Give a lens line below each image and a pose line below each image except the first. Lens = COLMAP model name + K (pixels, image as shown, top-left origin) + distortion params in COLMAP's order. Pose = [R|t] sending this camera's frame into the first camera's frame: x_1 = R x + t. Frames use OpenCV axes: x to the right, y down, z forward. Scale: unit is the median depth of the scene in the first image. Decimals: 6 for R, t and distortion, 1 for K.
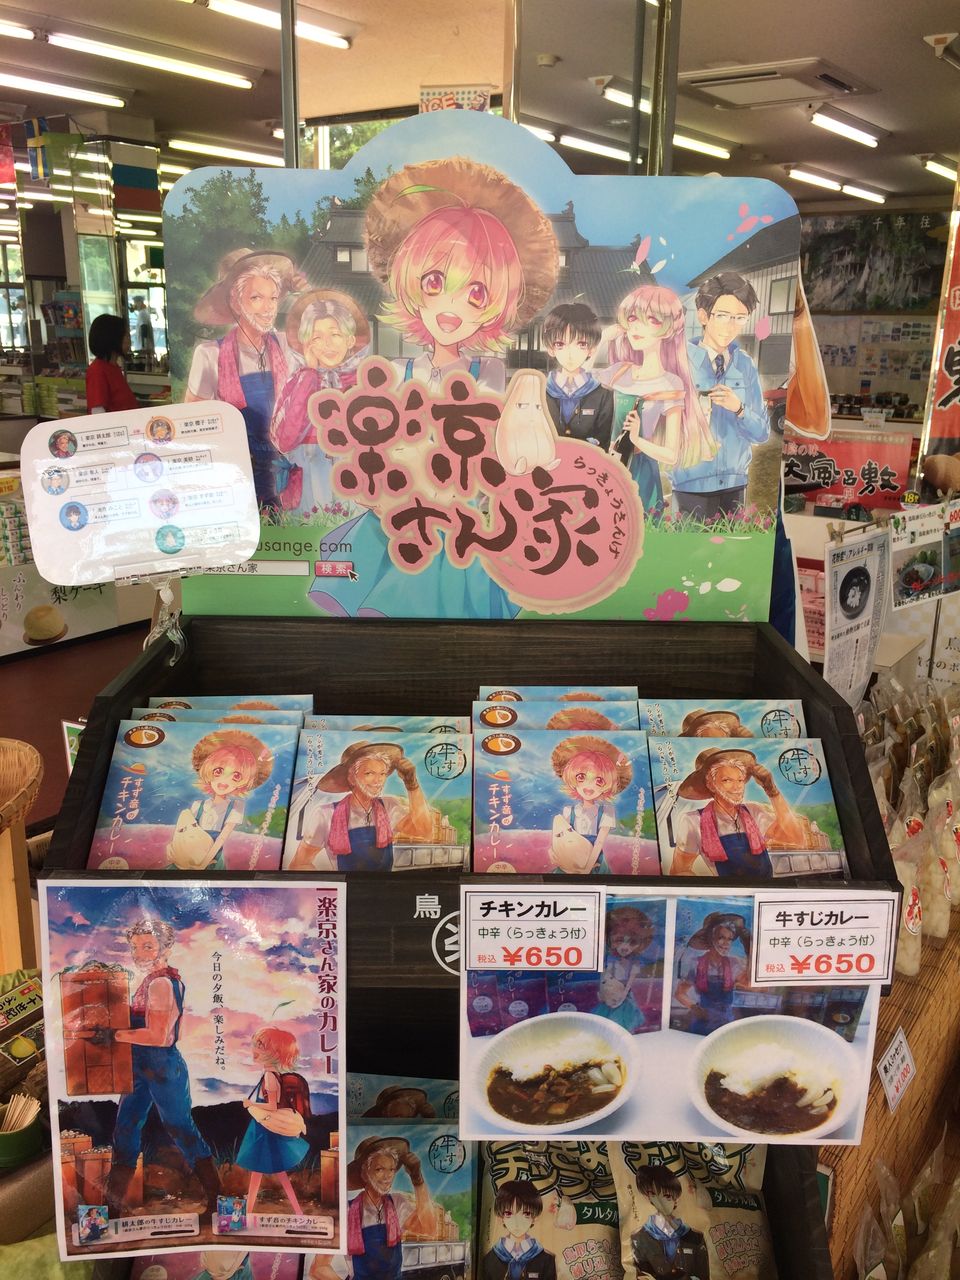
lens RADIAL K [[1128.7, 0, 488.1], [0, 1128.7, 638.3], [0, 0, 1]] dist [0.091380, -0.151023]
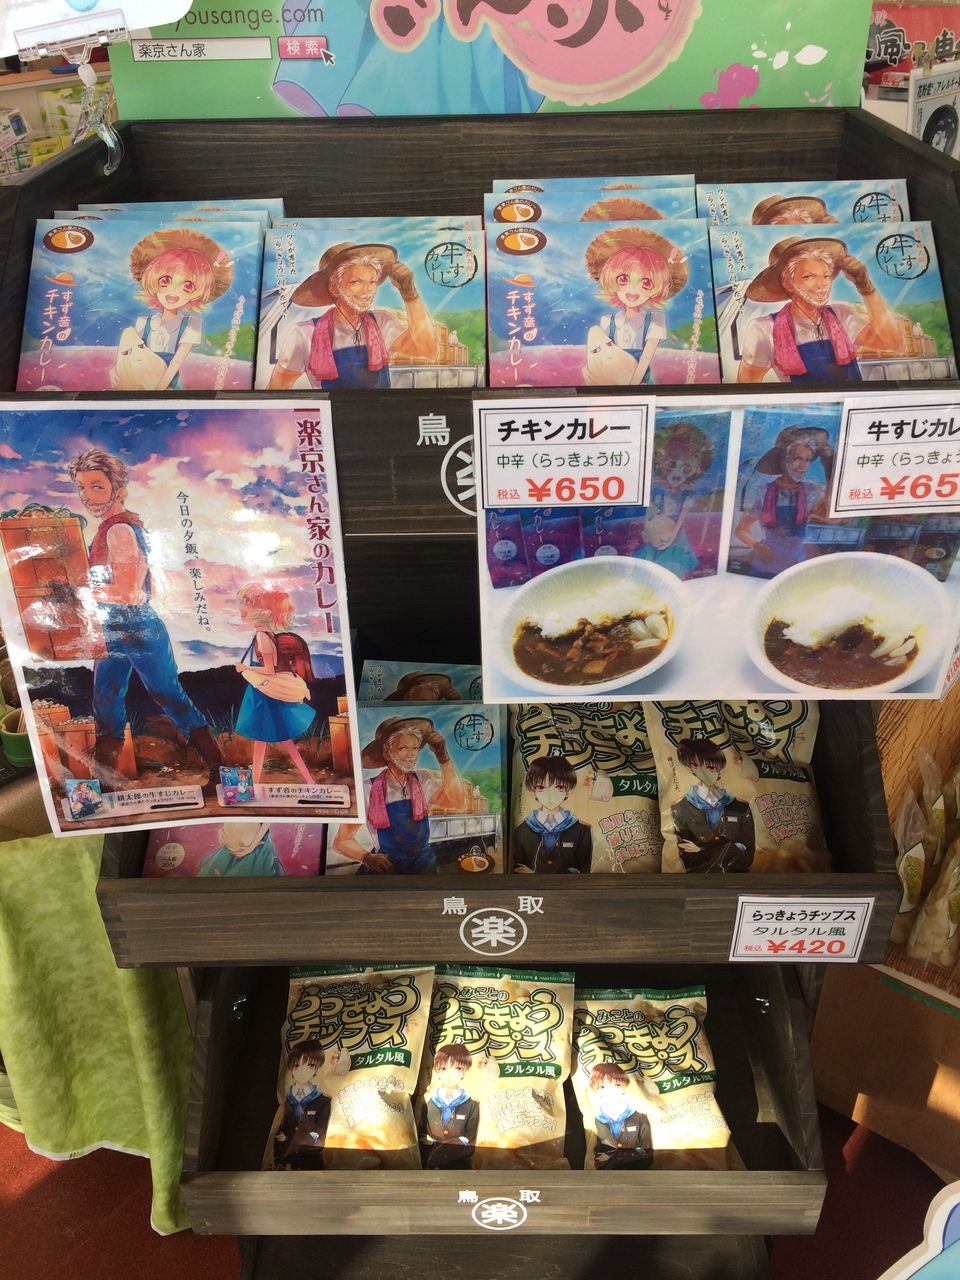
lens RADIAL K [[1128.7, 0, 488.1], [0, 1128.7, 638.3], [0, 0, 1]] dist [0.091380, -0.151023]
pose [[0.999324, -0.024139, -0.027726, 0.004010], [0.031198, 0.955825, 0.292276, 0.130989], [0.019446, -0.292943, 0.955932, 0.169779]]
